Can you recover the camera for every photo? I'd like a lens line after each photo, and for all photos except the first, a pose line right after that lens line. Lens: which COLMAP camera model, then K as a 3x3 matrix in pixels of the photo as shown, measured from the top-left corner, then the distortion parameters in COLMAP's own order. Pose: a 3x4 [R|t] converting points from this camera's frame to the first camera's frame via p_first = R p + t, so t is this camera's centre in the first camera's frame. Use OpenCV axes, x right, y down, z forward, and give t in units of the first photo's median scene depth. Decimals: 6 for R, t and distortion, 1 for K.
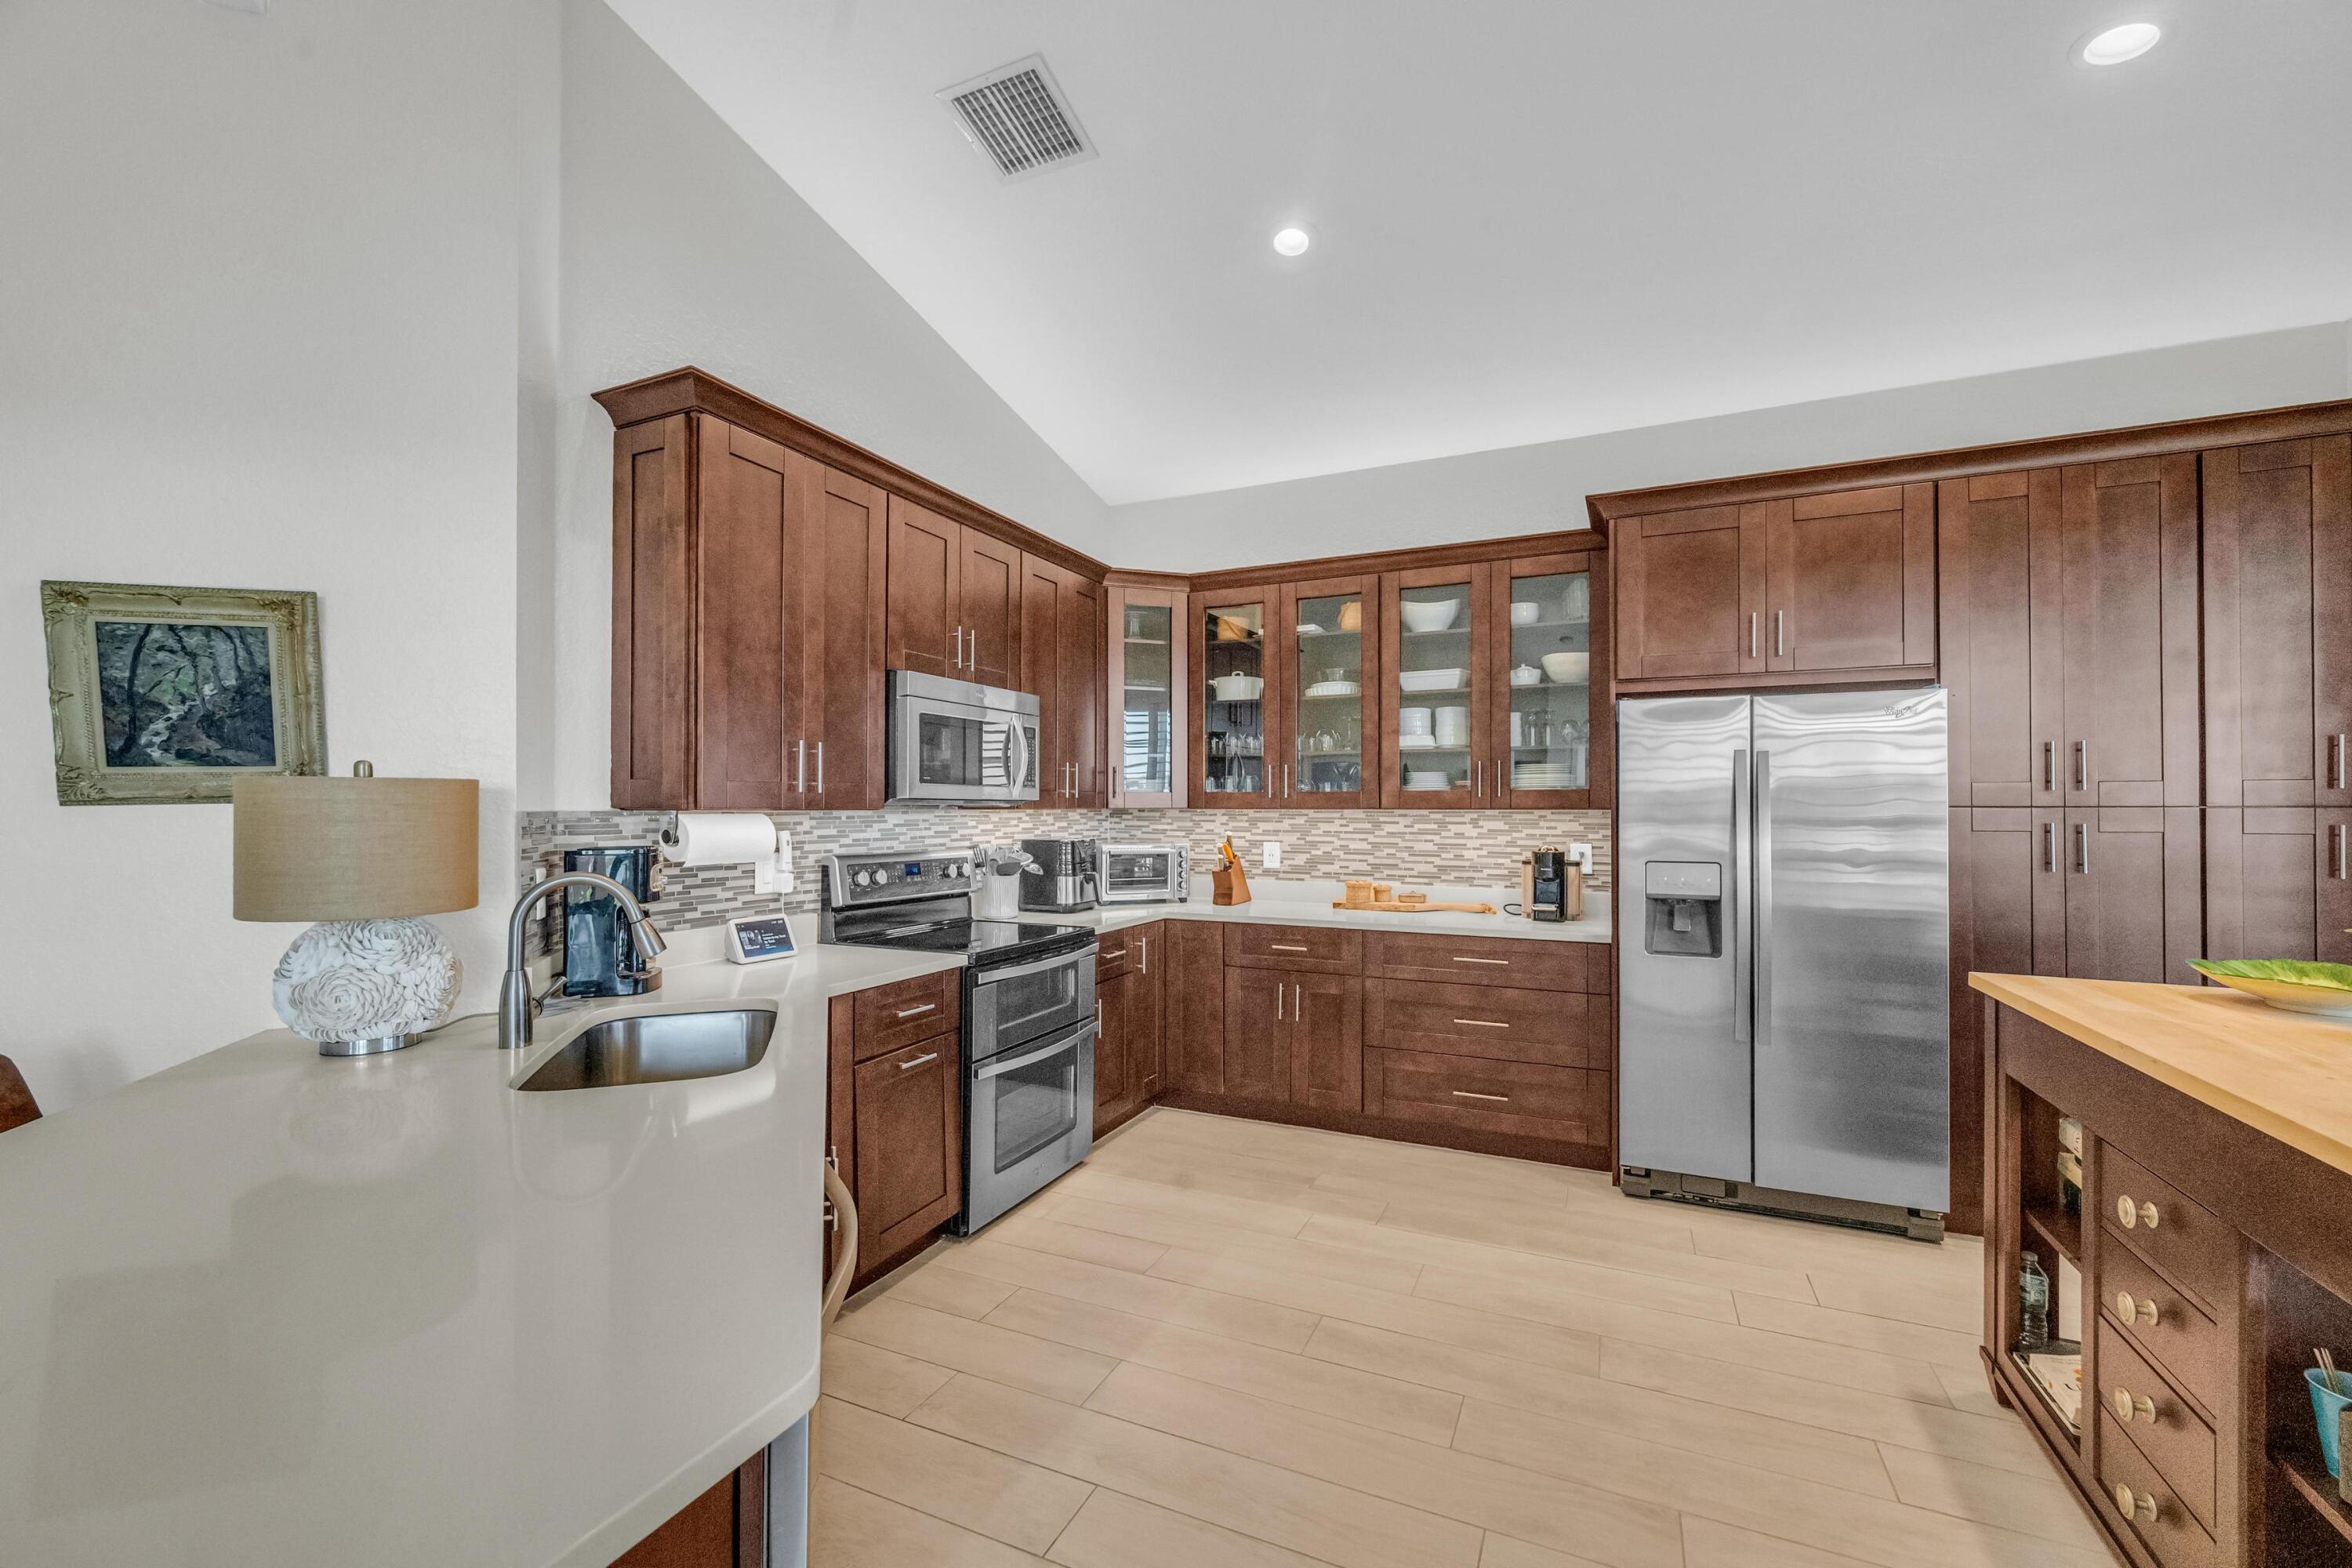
lens RADIAL K [[957.7, 0, 1151.9], [0, 957.7, 803.7], [0, 0, 1]] dist [0.000946, 0.000233]
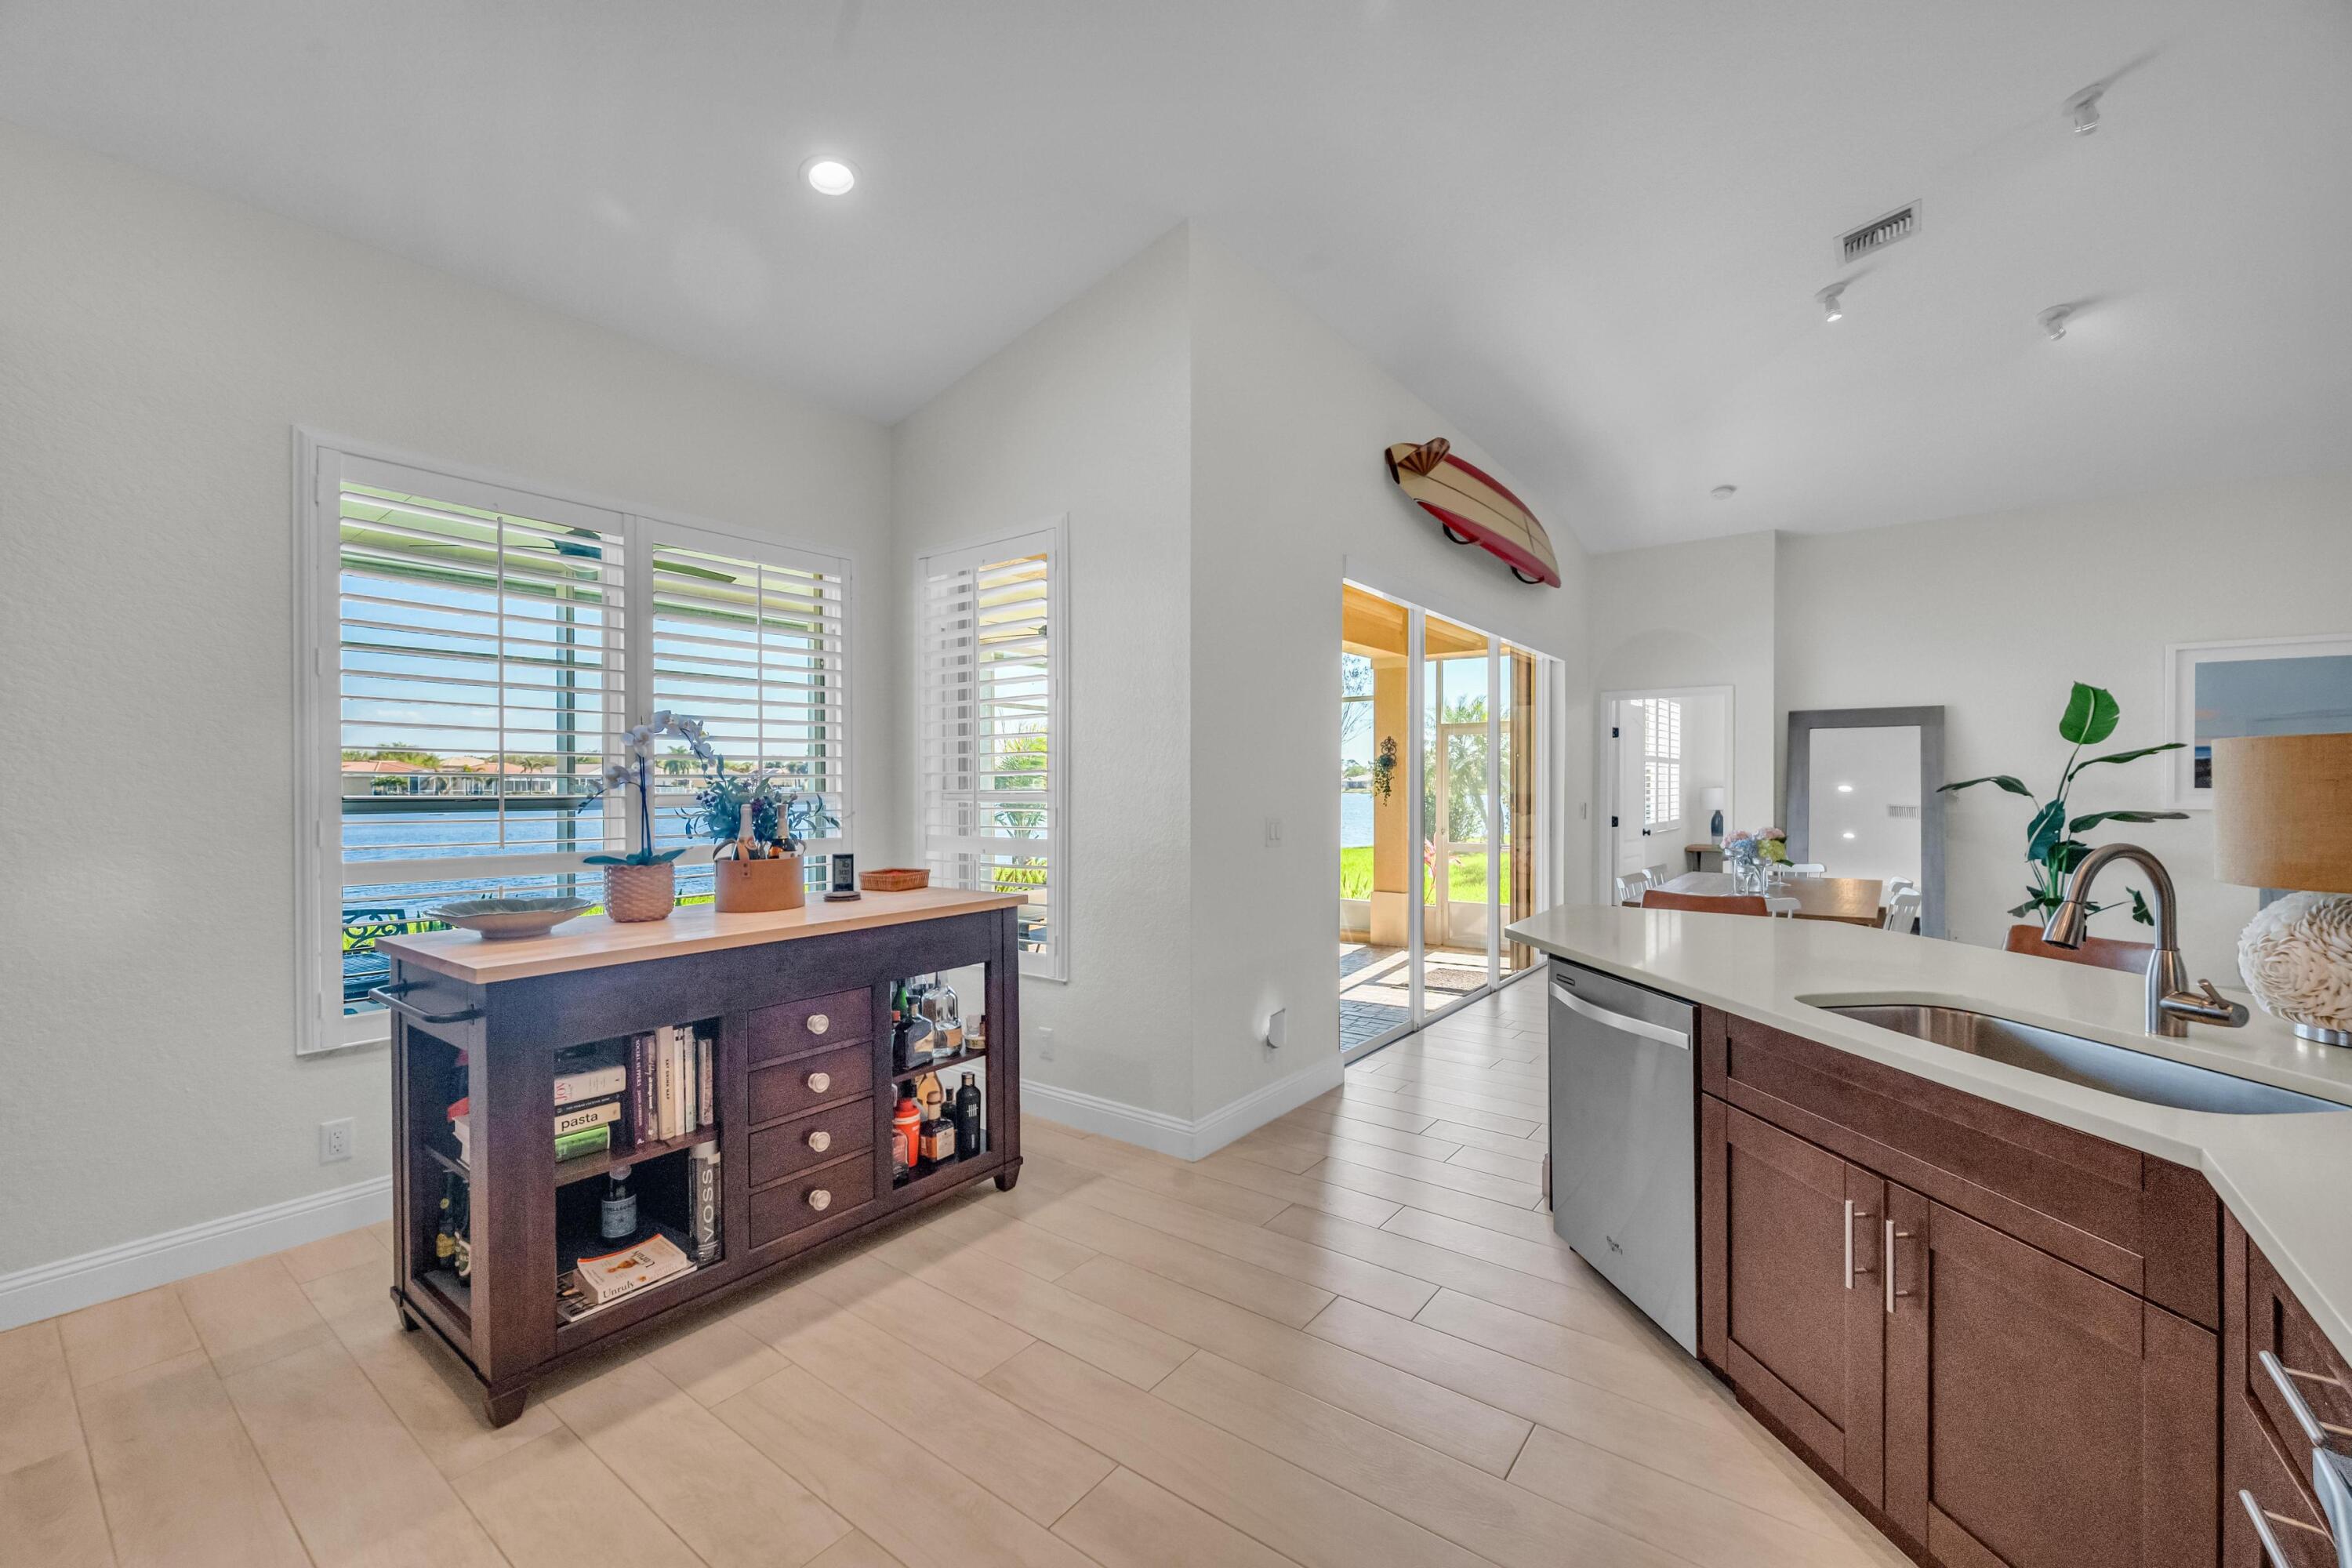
lens RADIAL K [[956.3, 0, 1171.4], [0, 956.3, 791.1], [0, 0, 1]] dist [0.010079, -0.000183]
pose [[-0.980290, 0.000278, 0.197562, 0.047553], [0.000672, 0.999998, 0.001928, 0.010250], [-0.197561, 0.002023, -0.980288, 1.085345]]
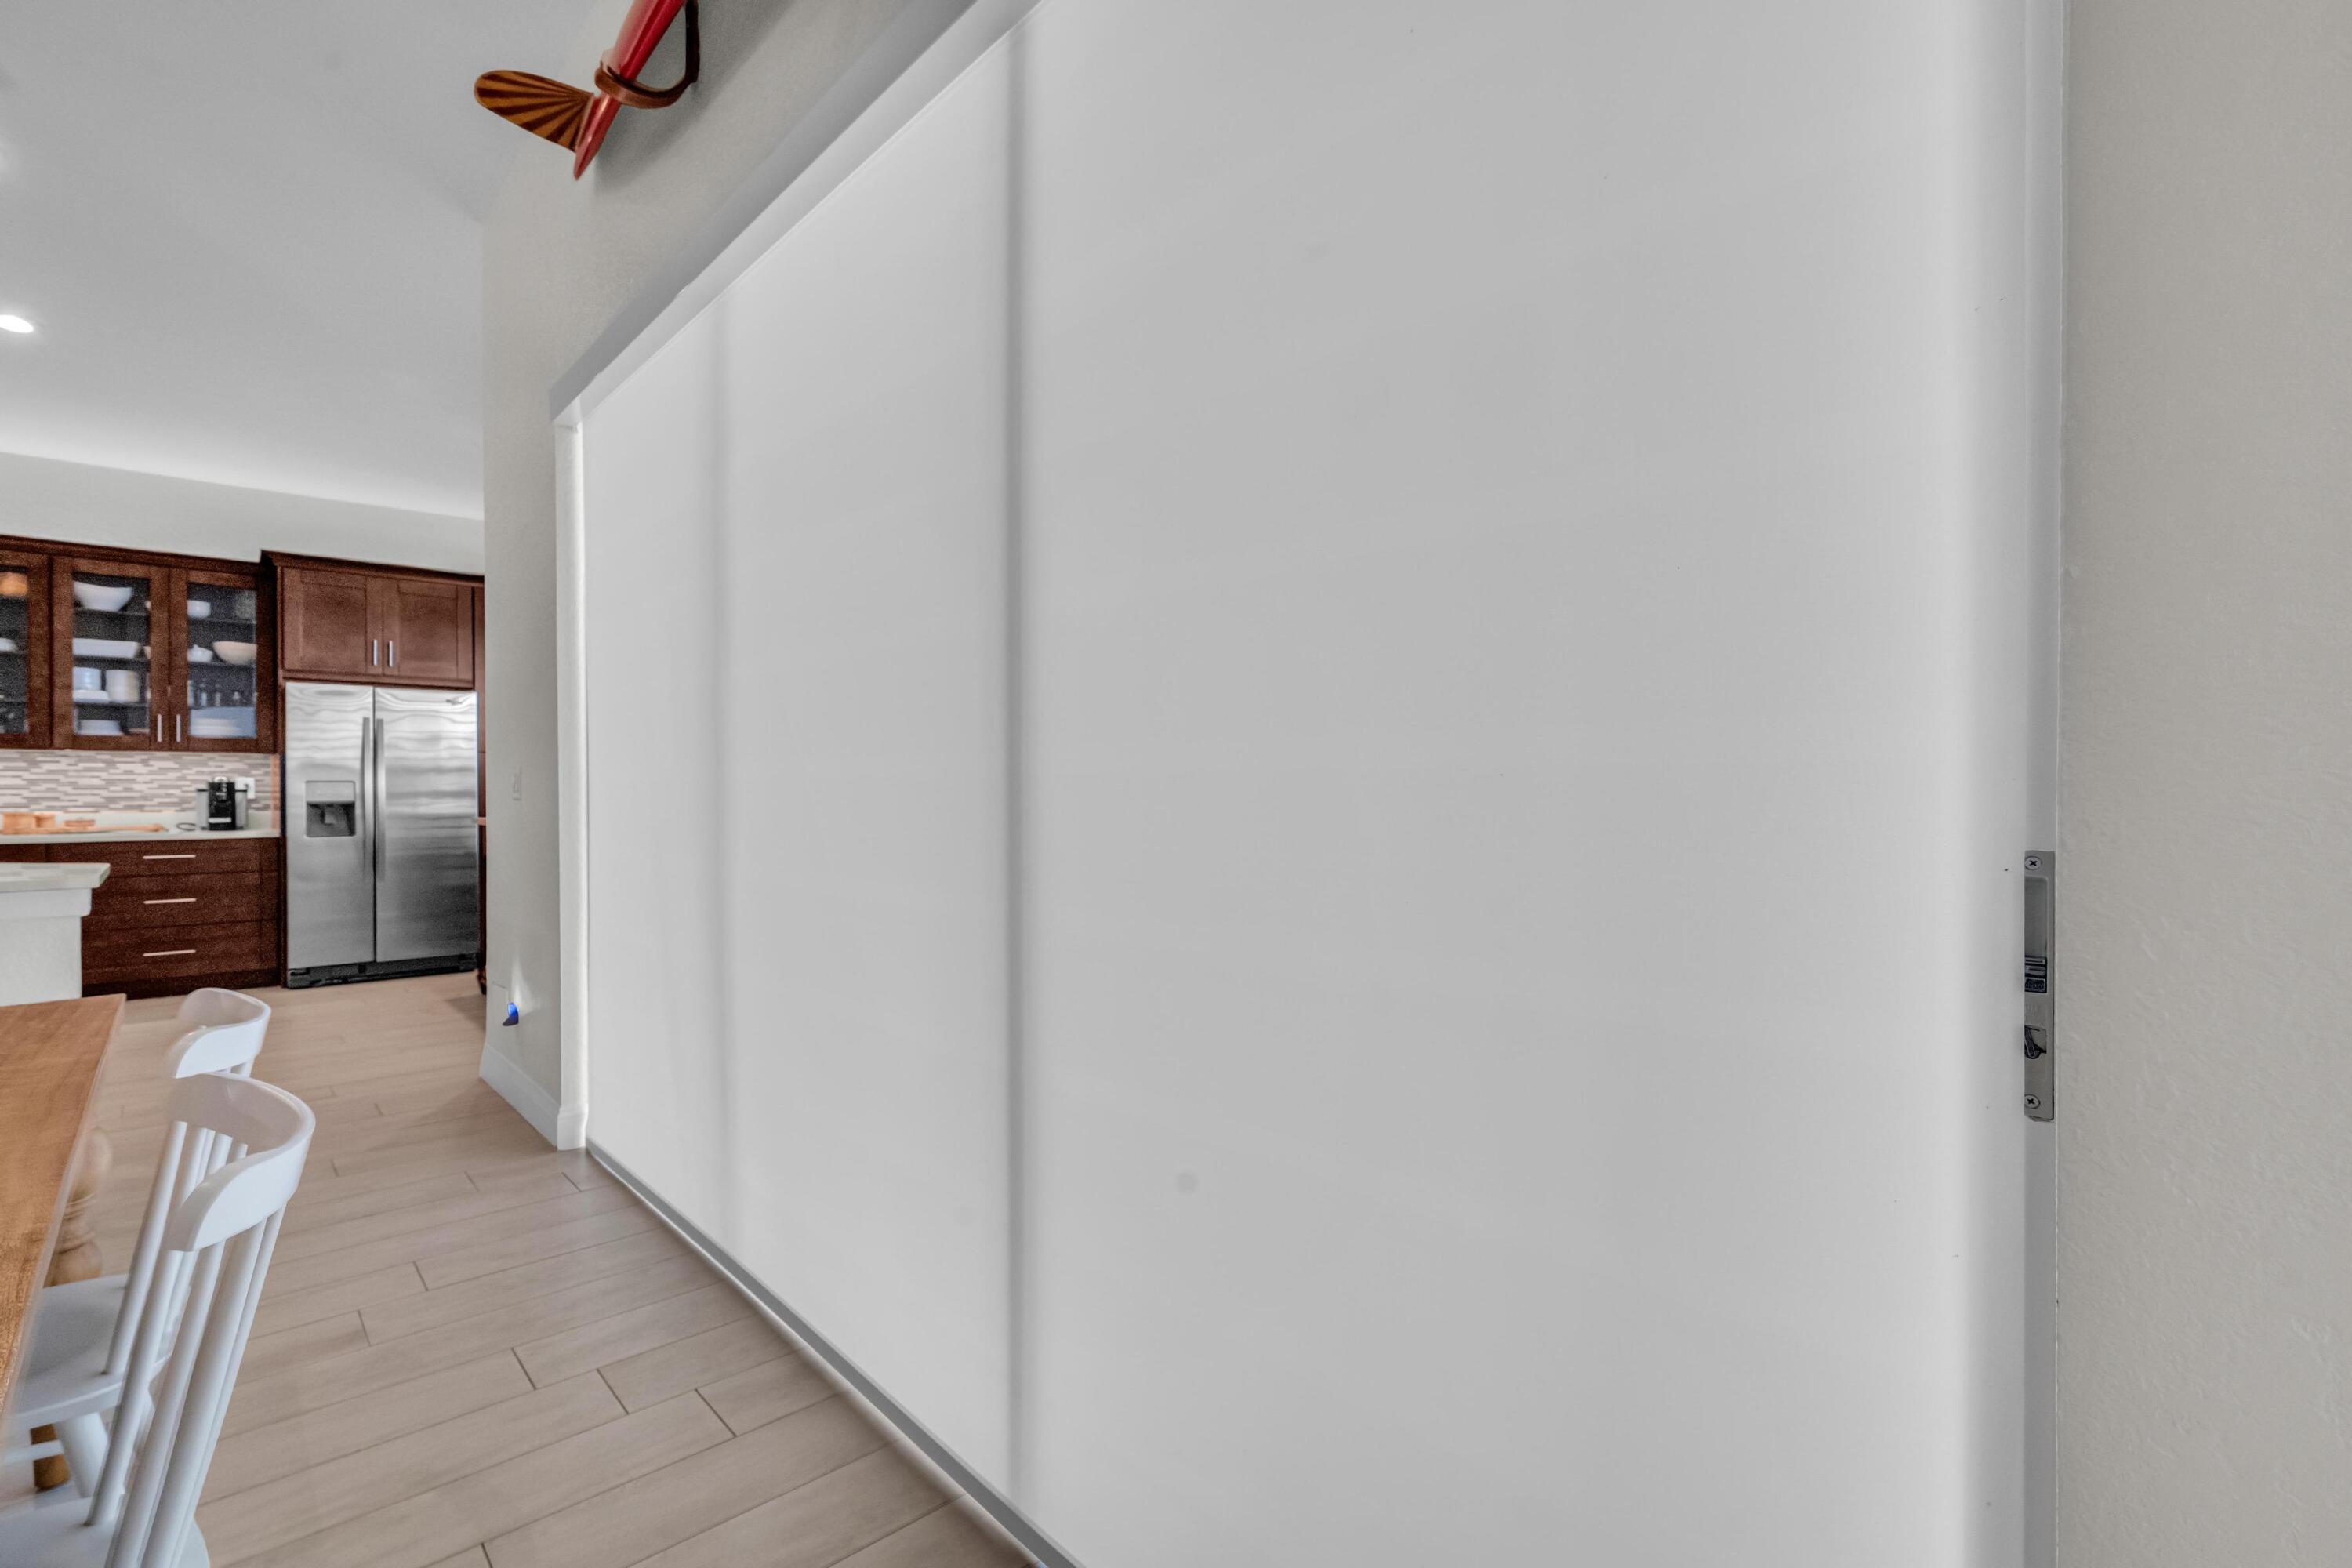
lens RADIAL K [[1054.2, 0, 1163.6], [0, 1054.2, 789.8], [0, 0, 1]] dist [0.000515, 0.000014]
pose [[0.357678, -0.002540, 0.933841, -0.594849], [-0.001334, 0.999994, 0.003231, 0.060275], [-0.933844, -0.002401, 0.357673, -0.938090]]
